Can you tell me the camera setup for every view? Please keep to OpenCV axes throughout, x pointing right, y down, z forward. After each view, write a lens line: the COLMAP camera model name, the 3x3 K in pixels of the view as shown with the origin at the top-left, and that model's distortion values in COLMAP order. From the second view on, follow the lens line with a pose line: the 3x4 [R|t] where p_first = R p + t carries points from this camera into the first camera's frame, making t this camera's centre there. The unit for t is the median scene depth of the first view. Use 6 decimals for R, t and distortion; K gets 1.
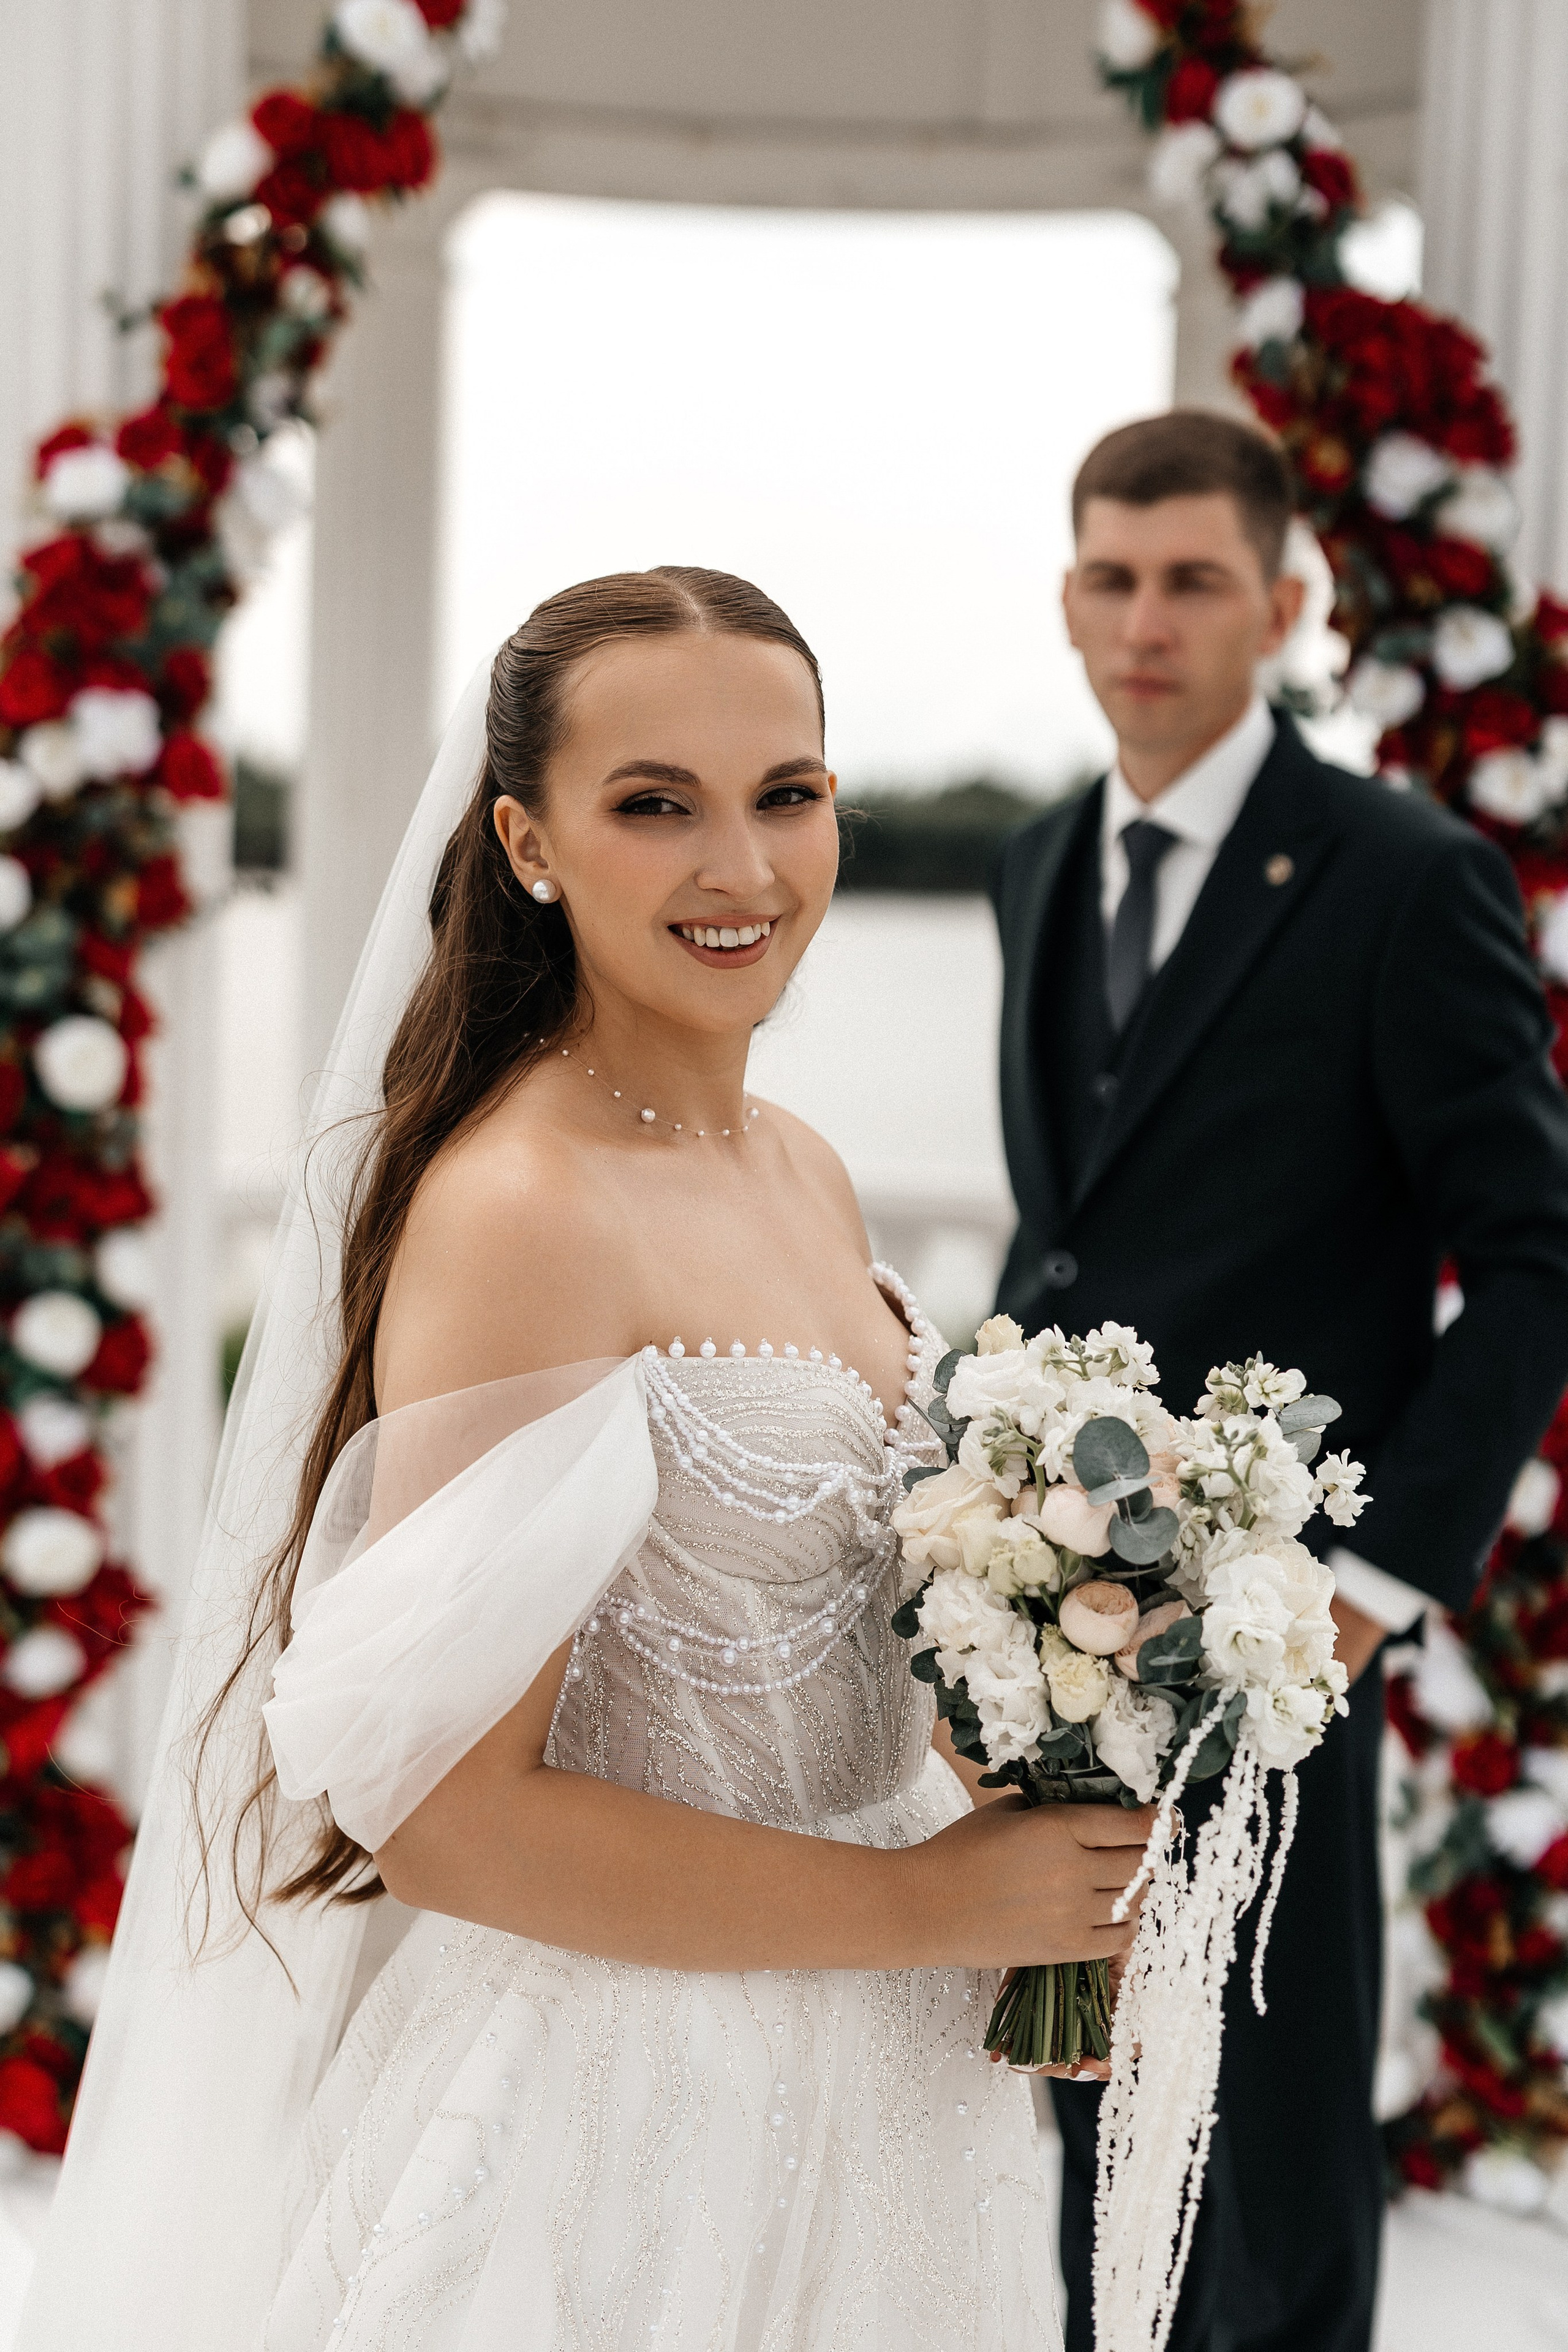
lens RADIAL K [[3425.5, 0, 785.5], [0, 3425.5, 1177.2], [0, 0, 1]] dist [-0.410554, 1.820297]
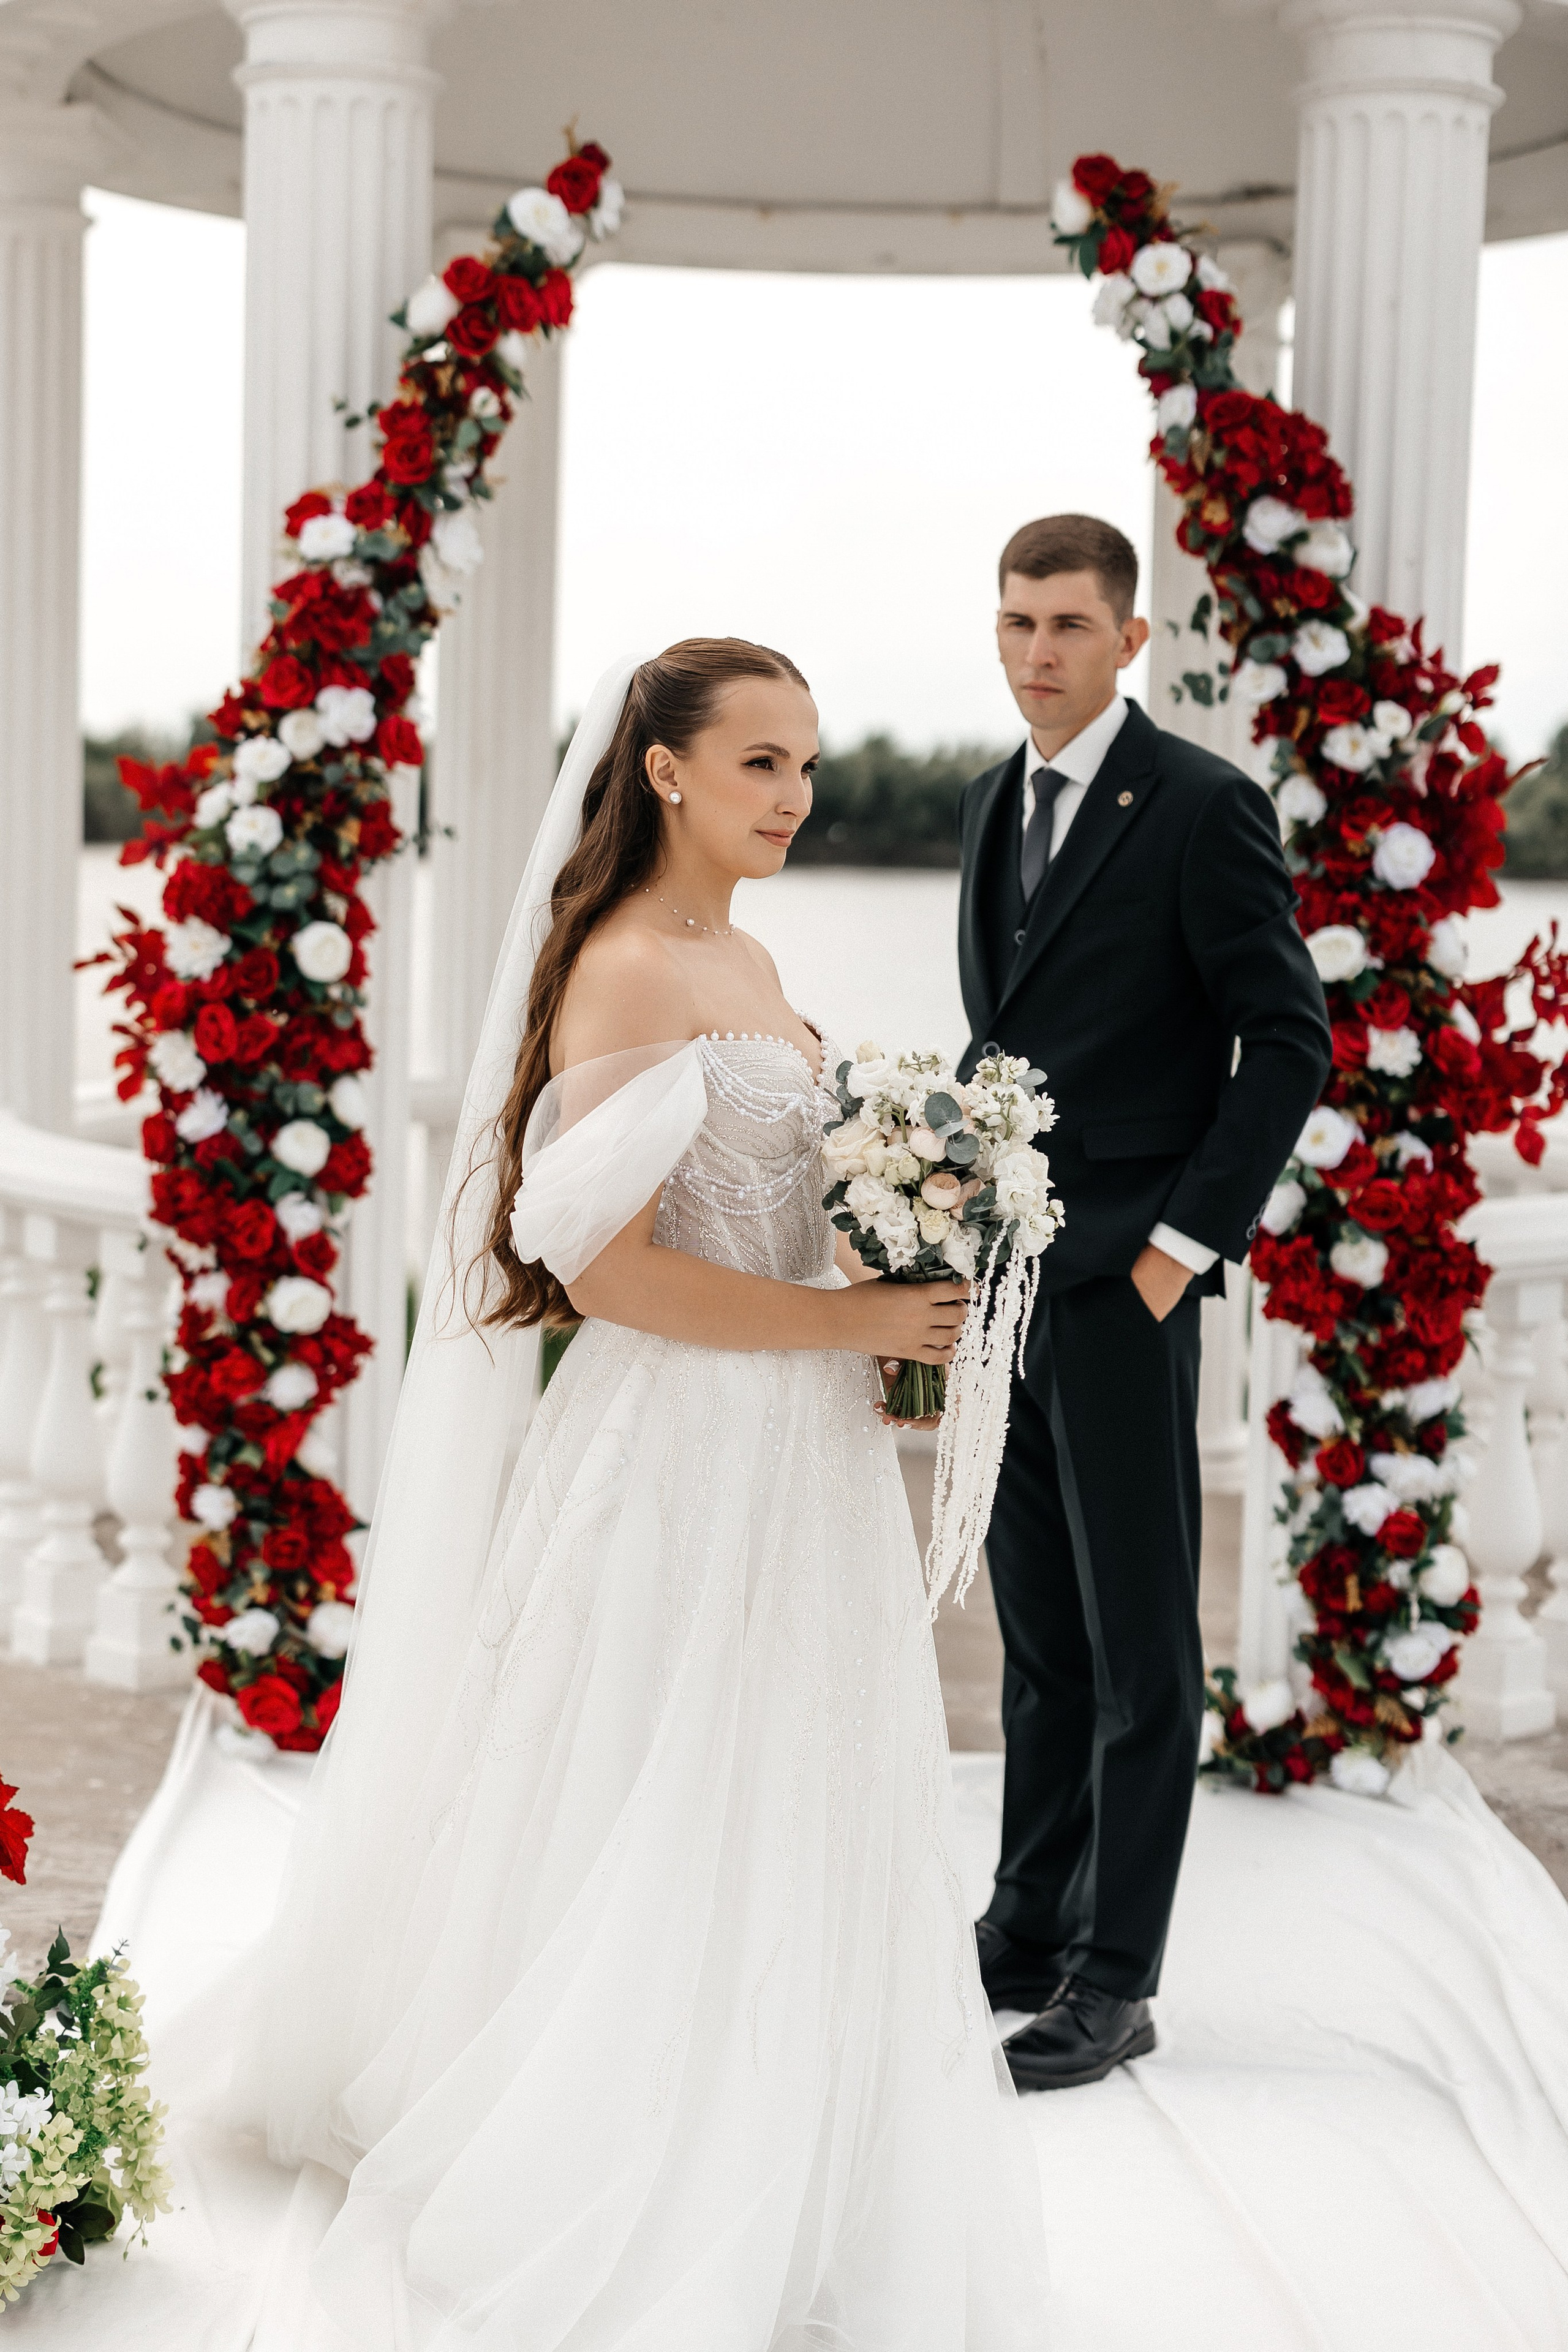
lens RADIAL K [[3425.5, 0, 785.5], [0, 3425.5, 1177.2], [0, 0, 1]] dist [-0.410554, 1.820297]
pose [[0.999416, -0.001088, -0.034151, 0.030862], [0.001659, 0.999859, 0.016700, 0.036895], [0.034128, -0.016747, 0.999277, -0.402309]]
